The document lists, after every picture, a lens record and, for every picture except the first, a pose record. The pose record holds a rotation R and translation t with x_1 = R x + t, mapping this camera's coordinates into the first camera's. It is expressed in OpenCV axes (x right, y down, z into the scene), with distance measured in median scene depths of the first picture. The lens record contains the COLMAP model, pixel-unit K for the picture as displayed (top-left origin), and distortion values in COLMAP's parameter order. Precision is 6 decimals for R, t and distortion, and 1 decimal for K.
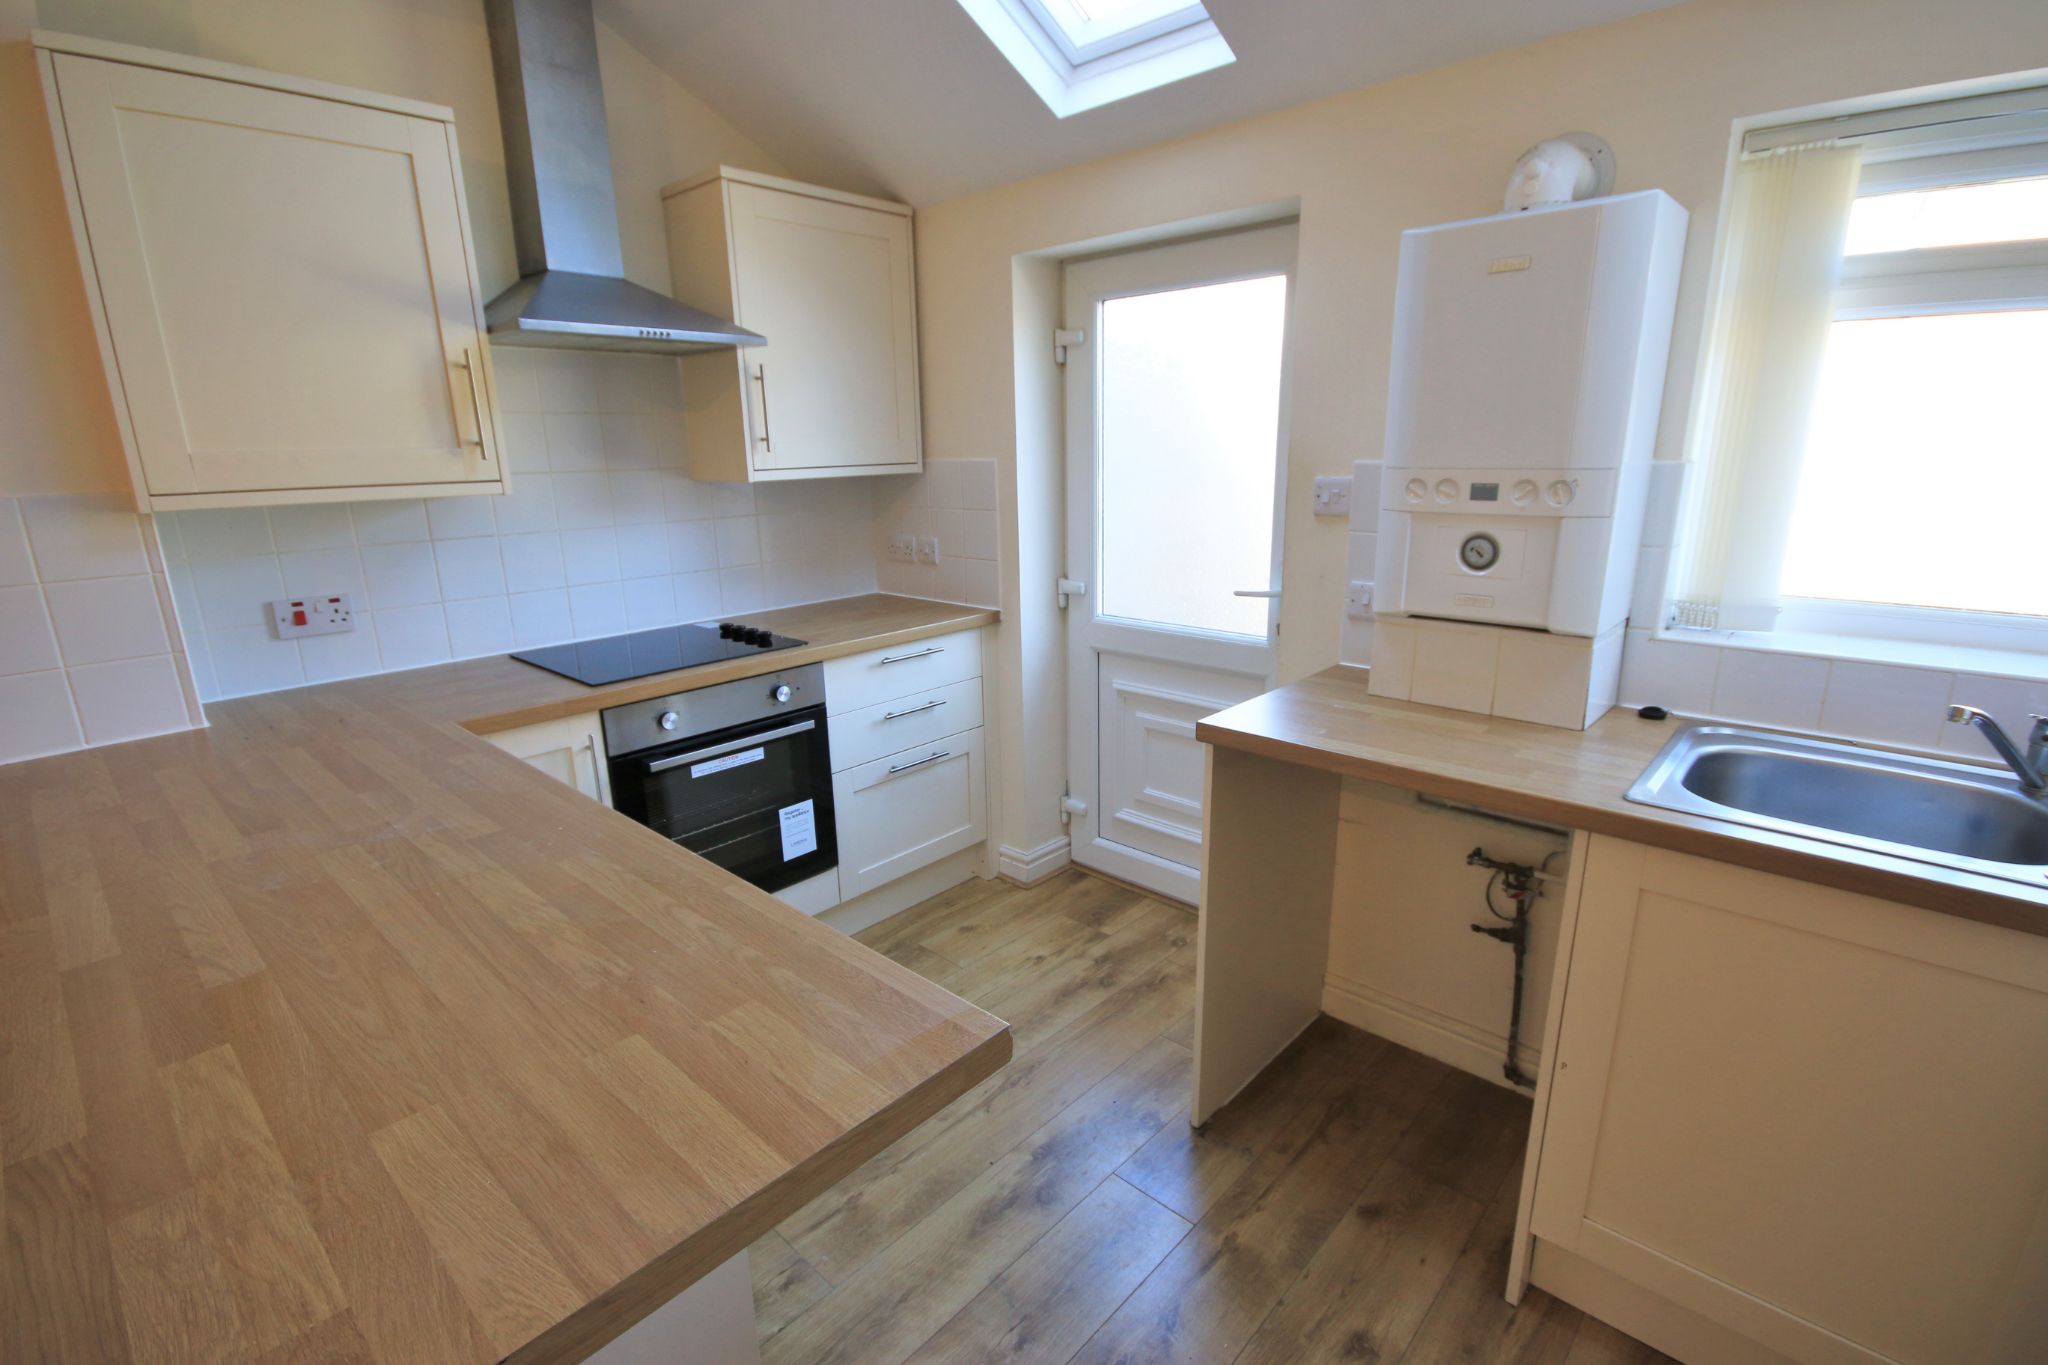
lens RADIAL K [[911.5, 0, 1033.3], [0, 911.5, 699.2], [0, 0, 1]] dist [-0.000157, -0.000213]
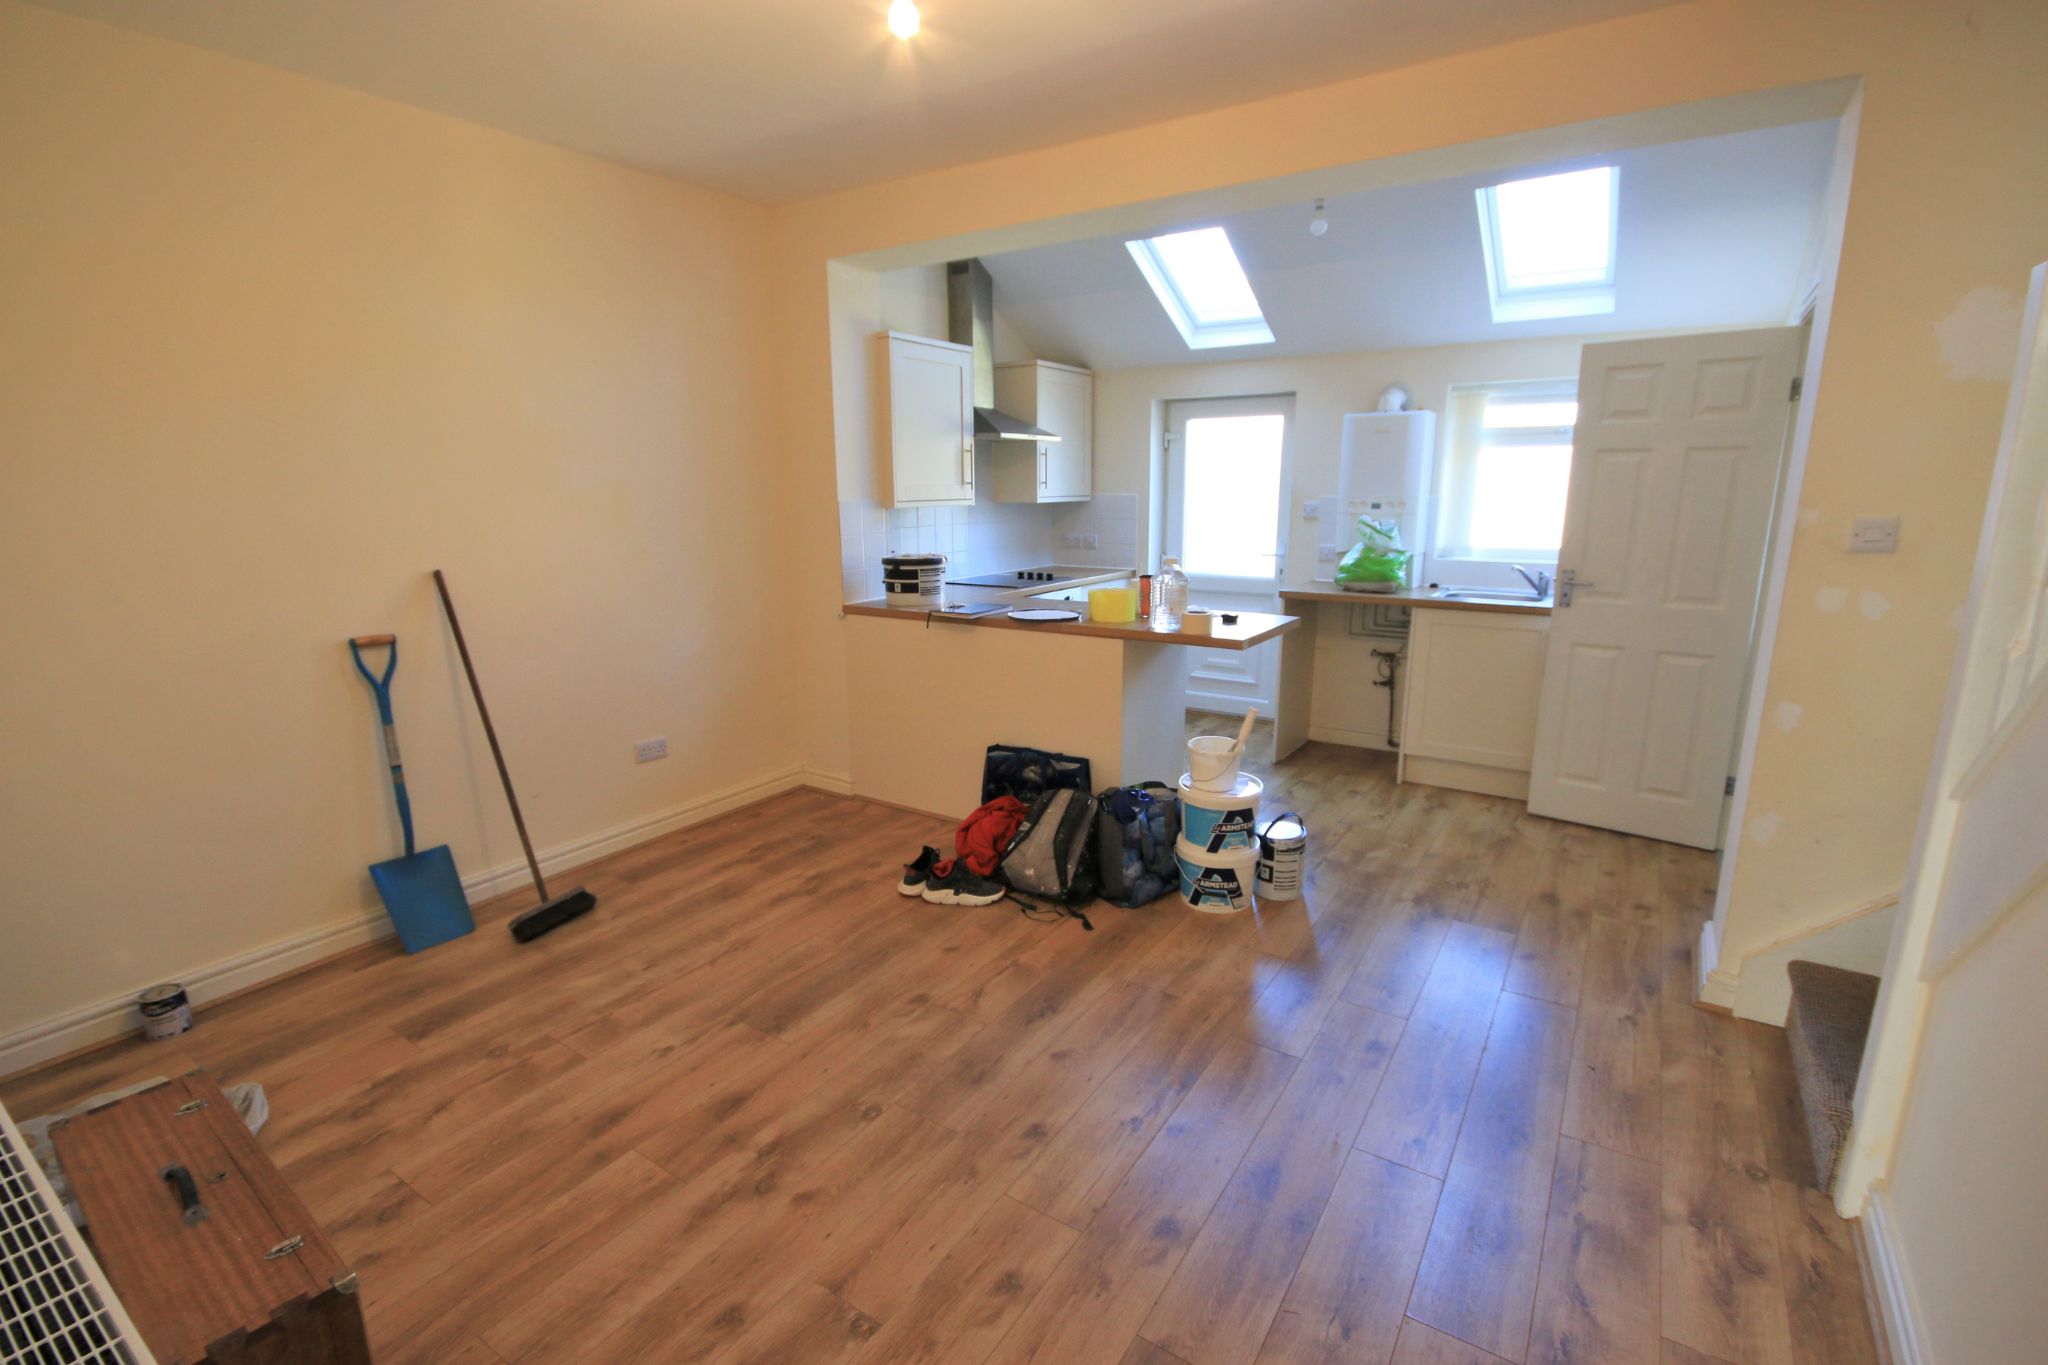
lens RADIAL K [[911.5, 0, 1033.3], [0, 911.5, 699.2], [0, 0, 1]] dist [-0.000157, -0.000213]
pose [[0.985768, -0.023768, 0.166420, -0.799263], [0.031137, 0.998640, -0.041808, 0.350783], [-0.165200, 0.046395, 0.985168, -1.220608]]
